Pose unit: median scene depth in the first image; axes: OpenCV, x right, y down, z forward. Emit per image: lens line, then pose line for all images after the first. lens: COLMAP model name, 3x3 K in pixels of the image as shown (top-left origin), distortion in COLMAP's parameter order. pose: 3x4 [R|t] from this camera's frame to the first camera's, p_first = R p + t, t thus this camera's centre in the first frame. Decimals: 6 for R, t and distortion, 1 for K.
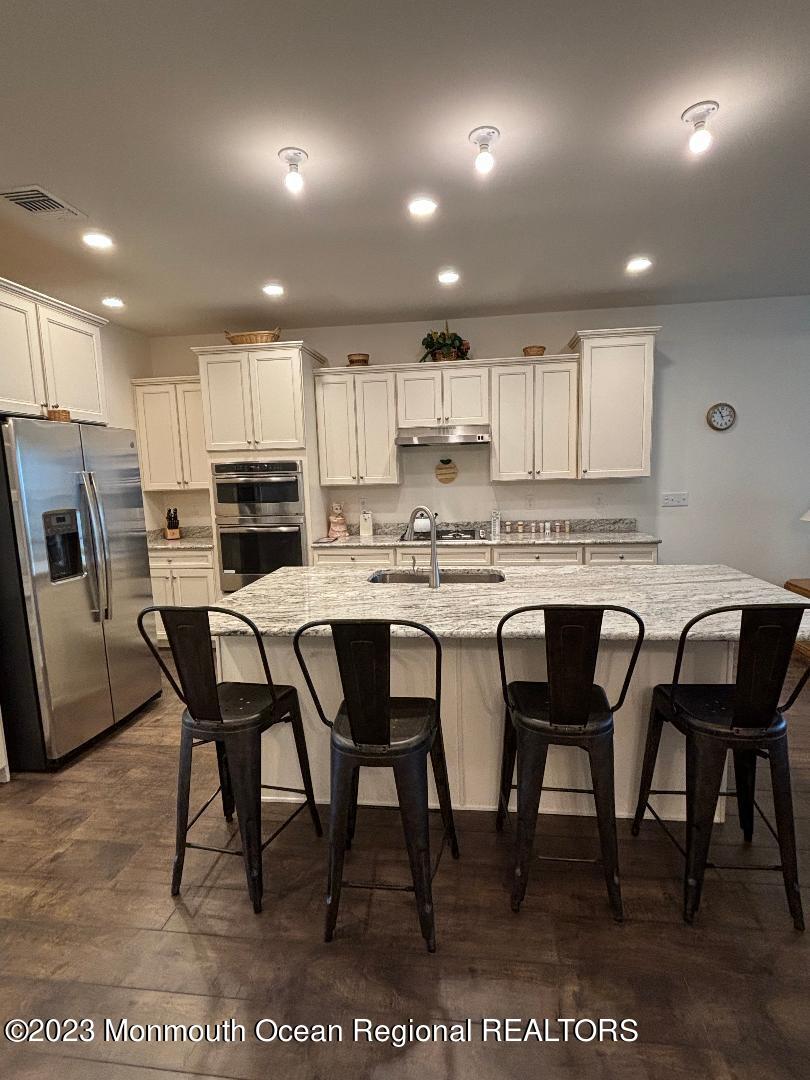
lens RADIAL K [[536.4, 0, 413.9], [0, 536.4, 539.6], [0, 0, 1]] dist [0.003749, -0.005764]
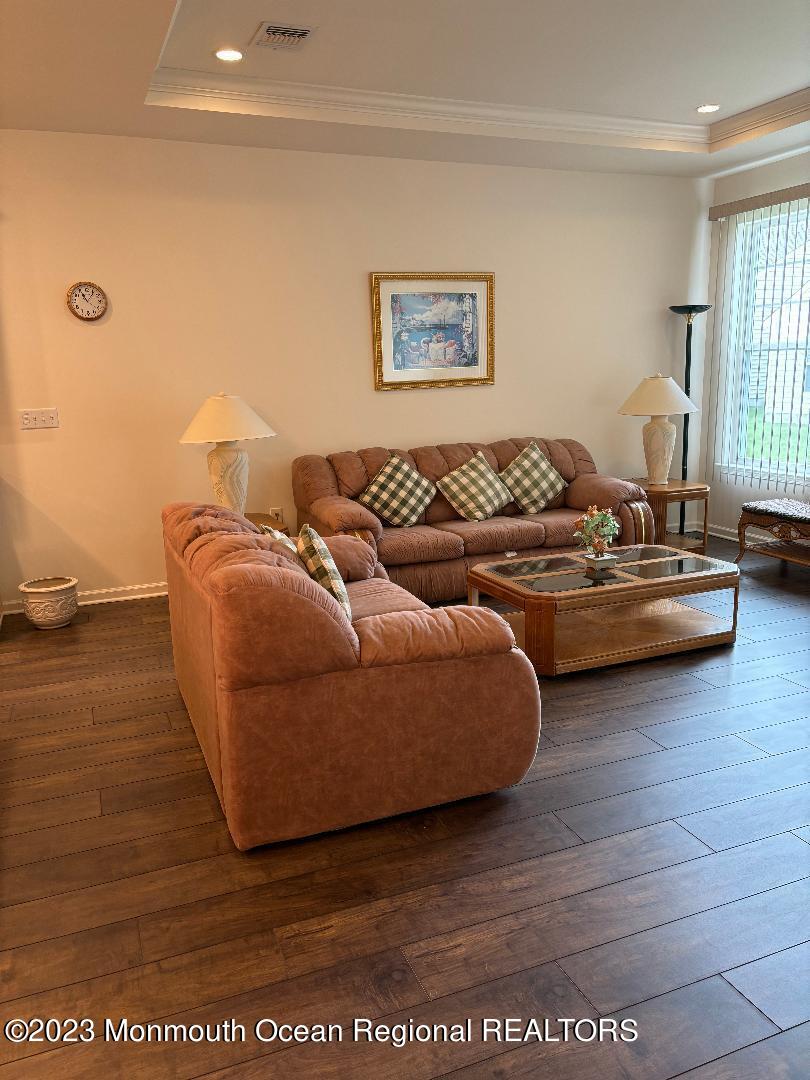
lens RADIAL K [[817.3, 0, 404.6], [0, 817.3, 544.7], [0, 0, 1]] dist [0.023356, -0.010529]
pose [[0.878272, -0.102854, 0.466968, 0.431151], [0.066026, 0.993323, 0.094606, 0.022210], [-0.473581, -0.052258, 0.879199, -0.211048]]
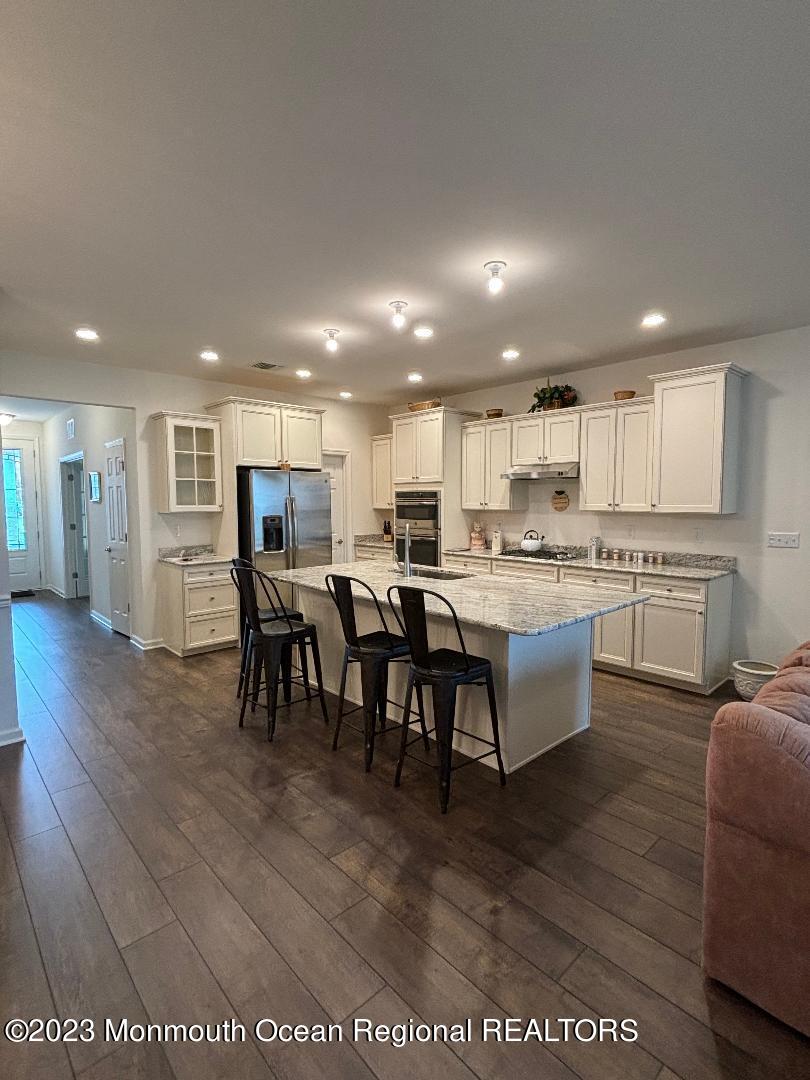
lens RADIAL K [[536.4, 0, 412.3], [0, 536.4, 542.3], [0, 0, 1]] dist [0.003749, -0.005764]
pose [[0.764284, 0.079431, -0.639969, 0.652097], [-0.101968, 0.994786, 0.001695, -0.009300], [0.636767, 0.063961, 0.768399, -0.108888]]
